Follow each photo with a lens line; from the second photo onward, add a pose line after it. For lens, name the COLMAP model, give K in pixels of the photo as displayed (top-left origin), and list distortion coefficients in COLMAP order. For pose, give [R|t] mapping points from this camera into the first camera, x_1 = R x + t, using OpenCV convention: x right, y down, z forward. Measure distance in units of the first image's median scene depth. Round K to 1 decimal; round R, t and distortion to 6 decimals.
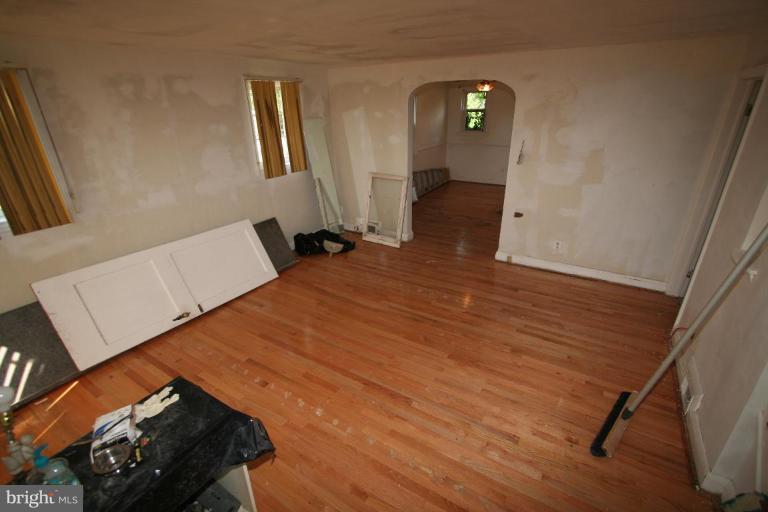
lens RADIAL K [[355.8, 0, 383.9], [0, 355.8, 257.5], [0, 0, 1]] dist [0.000975, 0.001302]
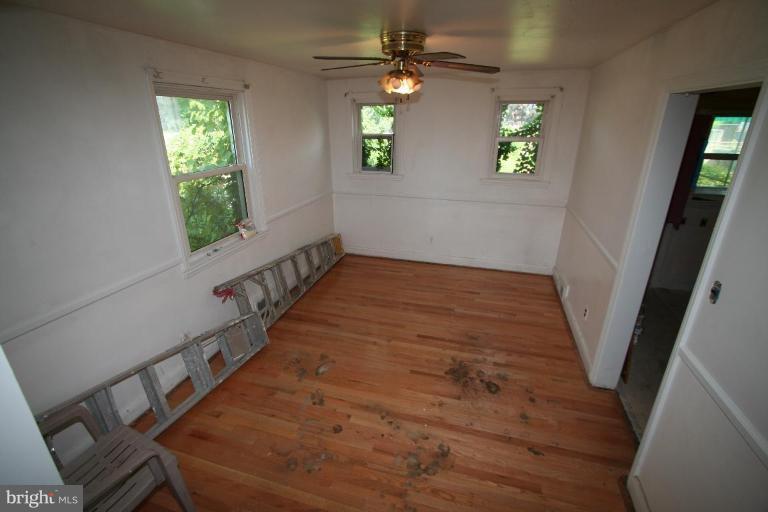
lens RADIAL K [[355.8, 0, 384.6], [0, 355.8, 256.7], [0, 0, 1]] dist [0.000975, 0.001302]
pose [[0.965112, -0.065615, 0.253481, 0.110250], [0.078438, 0.996084, -0.040806, -0.196183], [-0.249811, 0.059265, 0.966479, 0.454010]]
